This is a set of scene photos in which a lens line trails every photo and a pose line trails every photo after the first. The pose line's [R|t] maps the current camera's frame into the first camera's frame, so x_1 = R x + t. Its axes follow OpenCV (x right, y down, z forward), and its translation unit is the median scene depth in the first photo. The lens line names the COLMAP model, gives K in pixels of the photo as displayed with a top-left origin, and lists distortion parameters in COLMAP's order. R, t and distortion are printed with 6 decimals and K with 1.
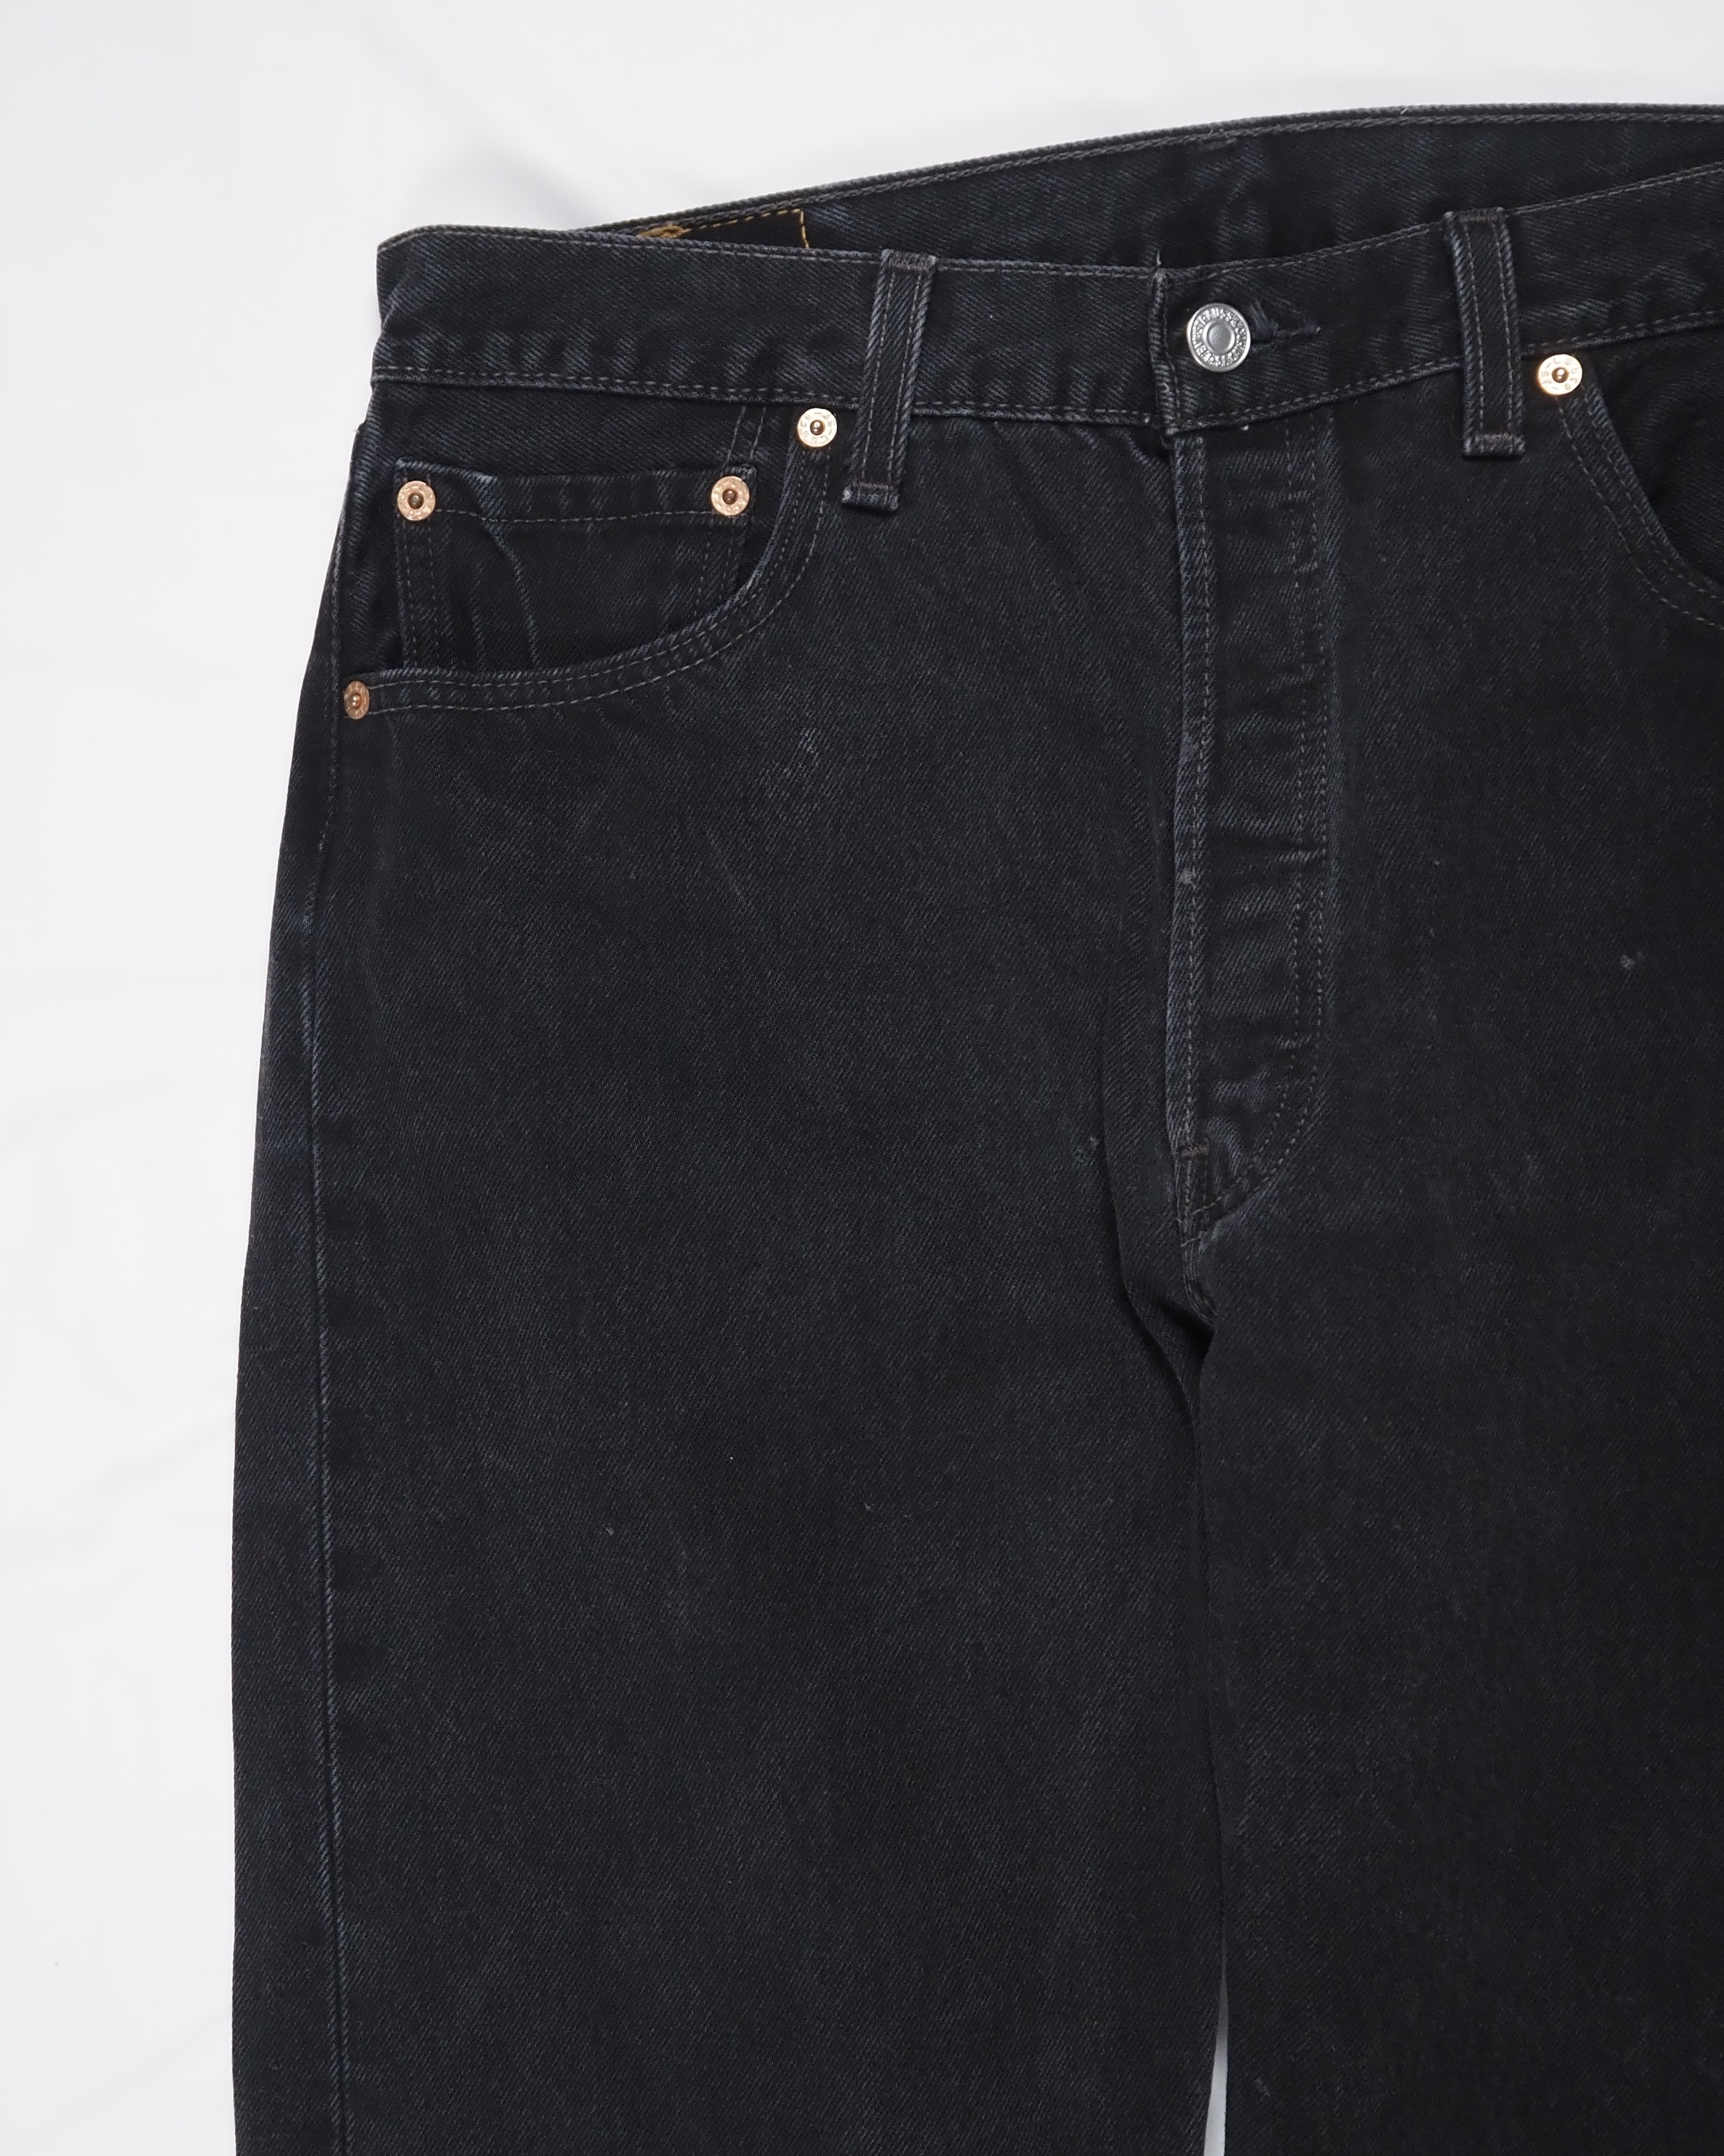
lens RADIAL K [[2524.8, 0, 632.2], [0, 2524.8, 1132.1], [0, 0, 1]] dist [-0.050228, 0.021820]
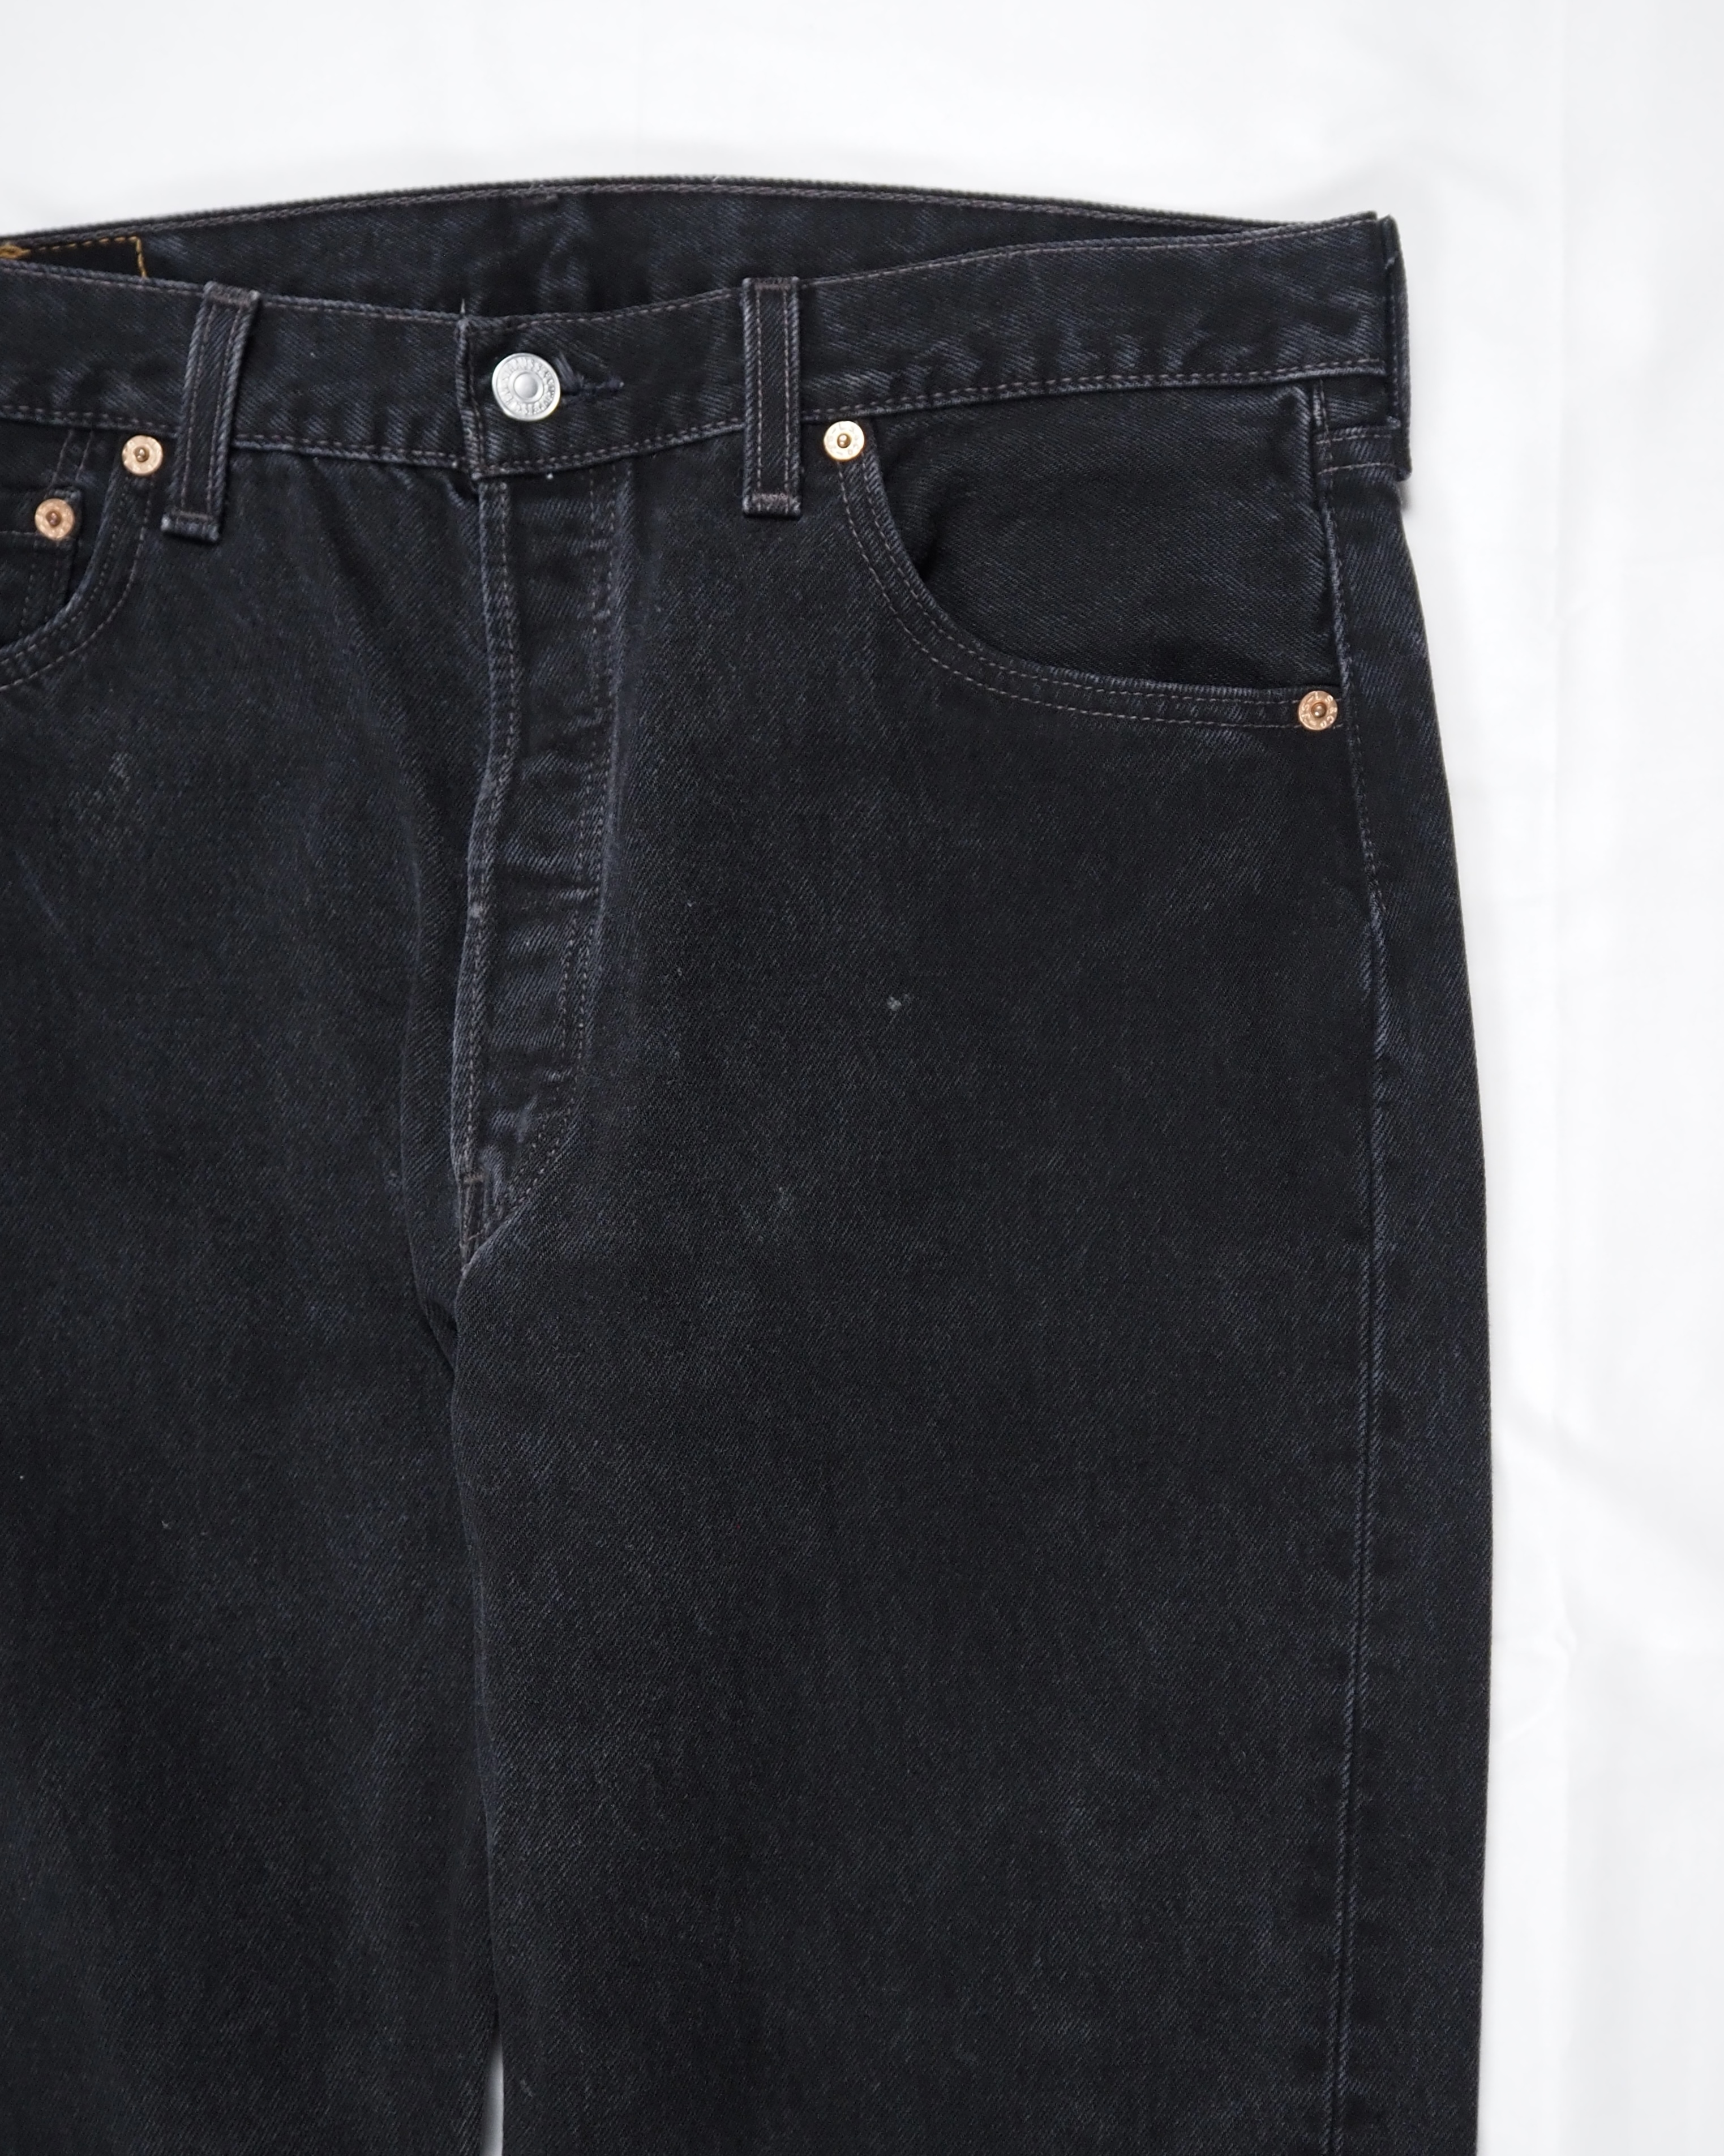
lens RADIAL K [[2344.1, 0, 1029.7], [0, 2344.1, 1124.7], [0, 0, 1]] dist [-0.050042, 0.024473]
pose [[0.986034, 0.015812, 0.165795, 0.283185], [-0.015861, 0.999874, -0.001029, -0.016631], [-0.165790, -0.001615, 0.986160, 0.022813]]
